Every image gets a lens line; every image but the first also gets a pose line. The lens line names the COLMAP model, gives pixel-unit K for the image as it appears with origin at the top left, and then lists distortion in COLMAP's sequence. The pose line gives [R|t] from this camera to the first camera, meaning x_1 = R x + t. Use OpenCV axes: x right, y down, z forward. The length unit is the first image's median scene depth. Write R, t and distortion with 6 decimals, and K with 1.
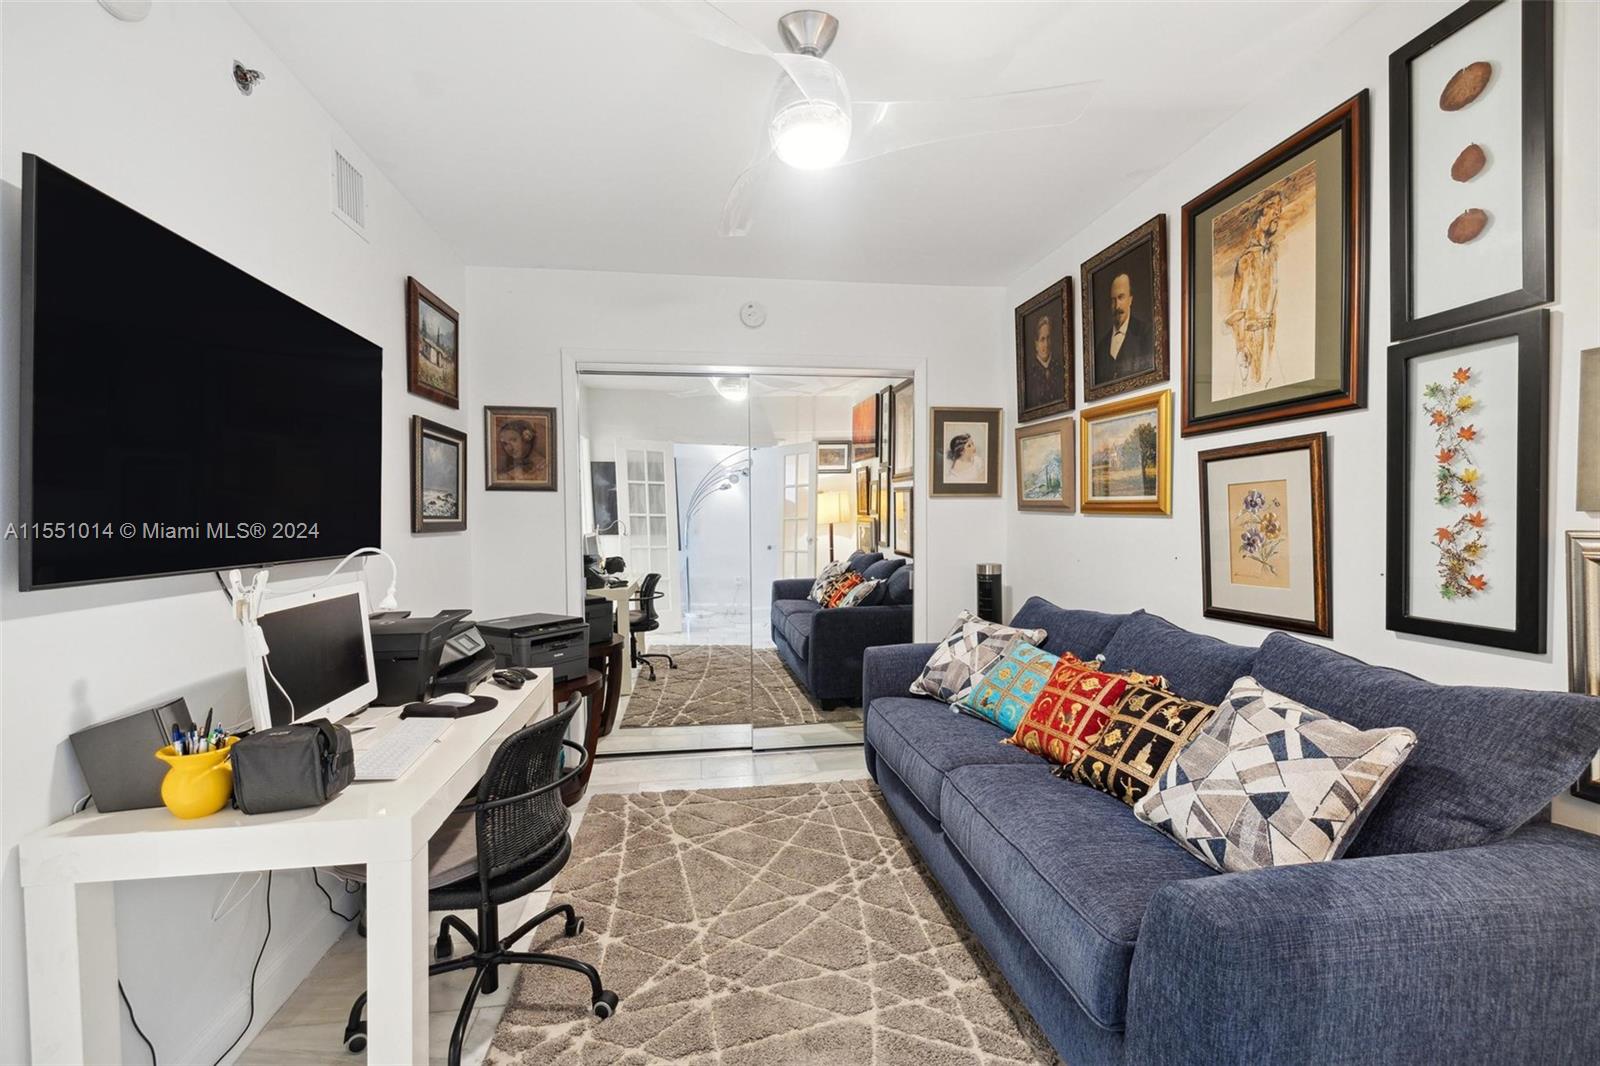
lens RADIAL K [[656.6, 0, 861.6], [0, 656.6, 535.8], [0, 0, 1]] dist [-0.000028, 0.000004]
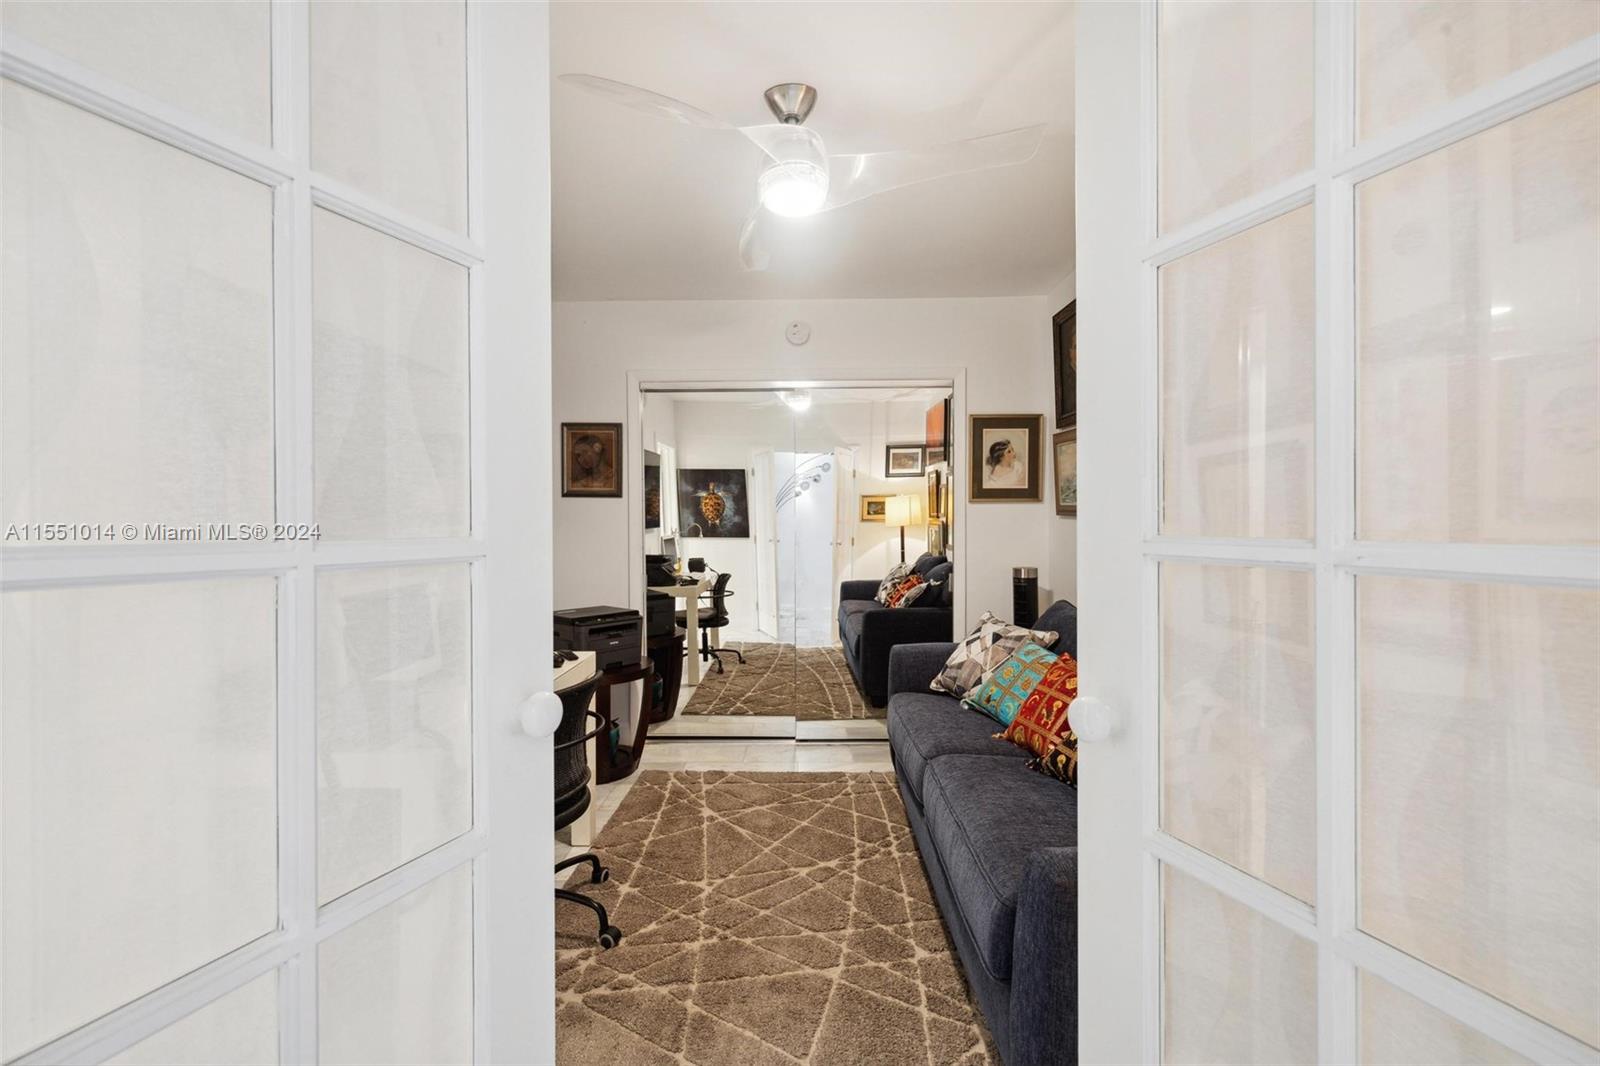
lens RADIAL K [[648.6, 0, 848.3], [0, 648.6, 525.8], [0, 0, 1]] dist [-0.000112, 0.000141]
pose [[0.989968, 0.004709, -0.141211, 0.111248], [-0.007506, 0.999786, -0.019281, -0.000885], [0.141090, 0.020148, 0.989792, -0.058533]]
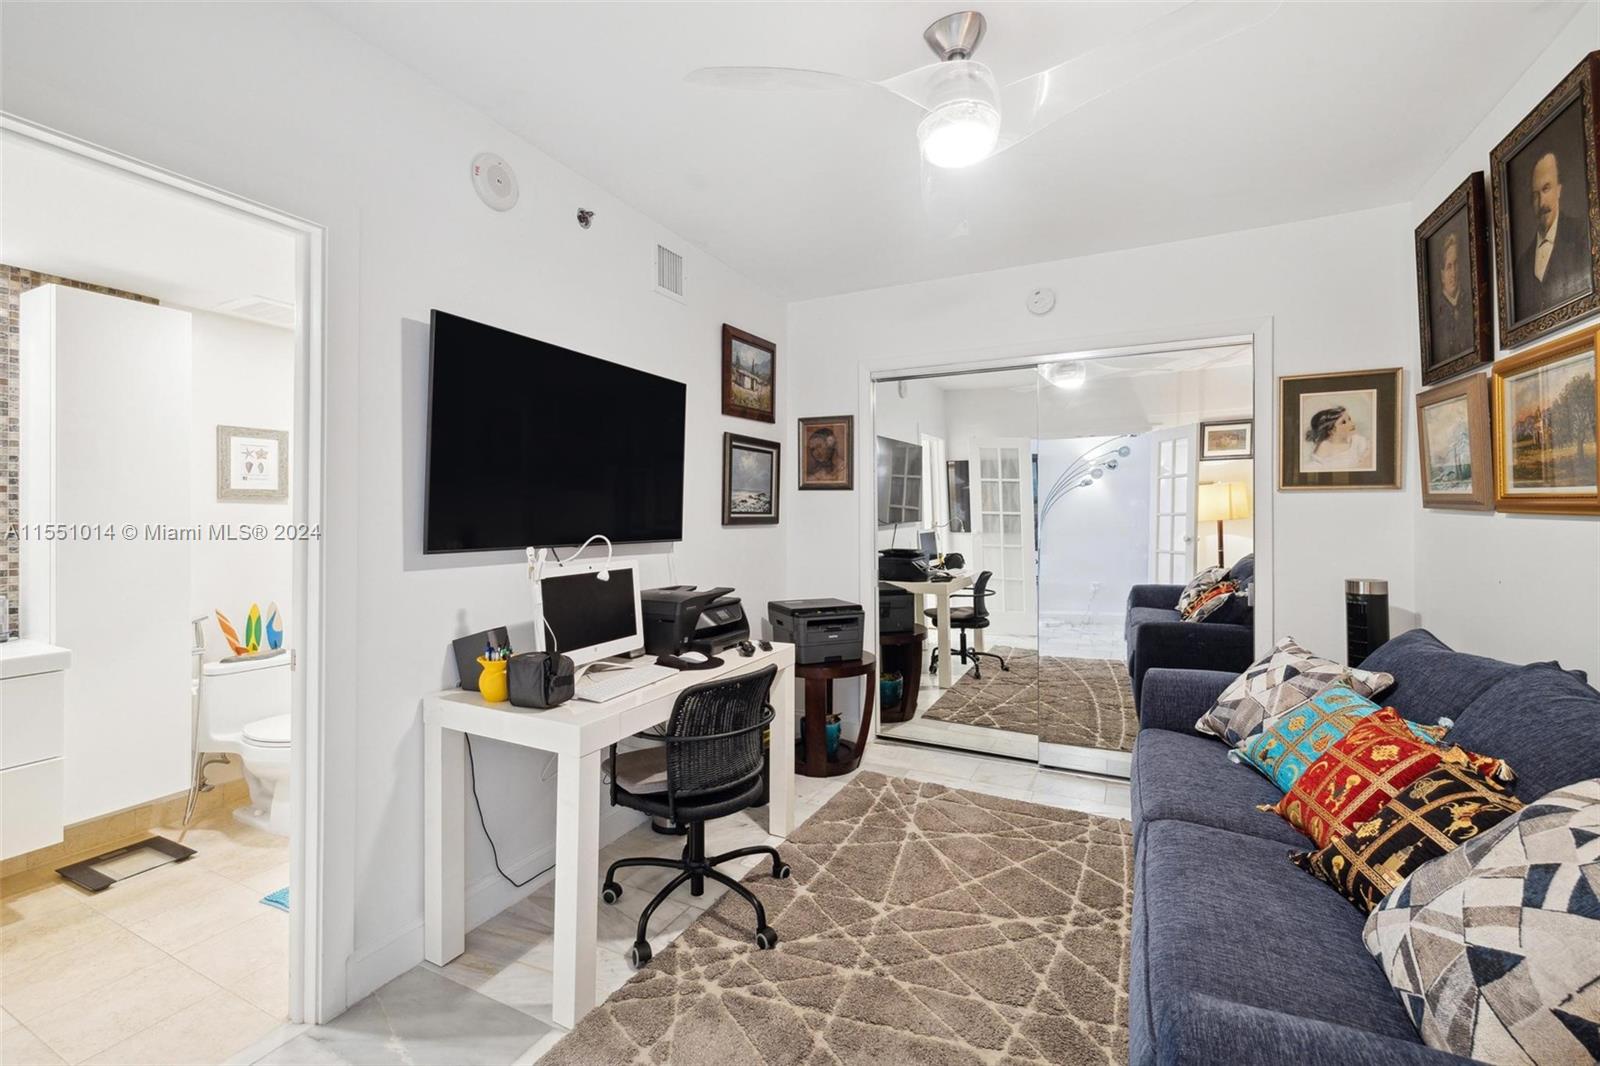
lens RADIAL K [[682.0, 0, 816.5], [0, 682.0, 510.3], [0, 0, 1]] dist [0.000302, 0.000234]
pose [[0.822886, 0.004205, -0.568190, 0.208656], [-0.022285, 0.999442, -0.024879, -0.004309], [0.567769, 0.033135, 0.822521, 0.024903]]
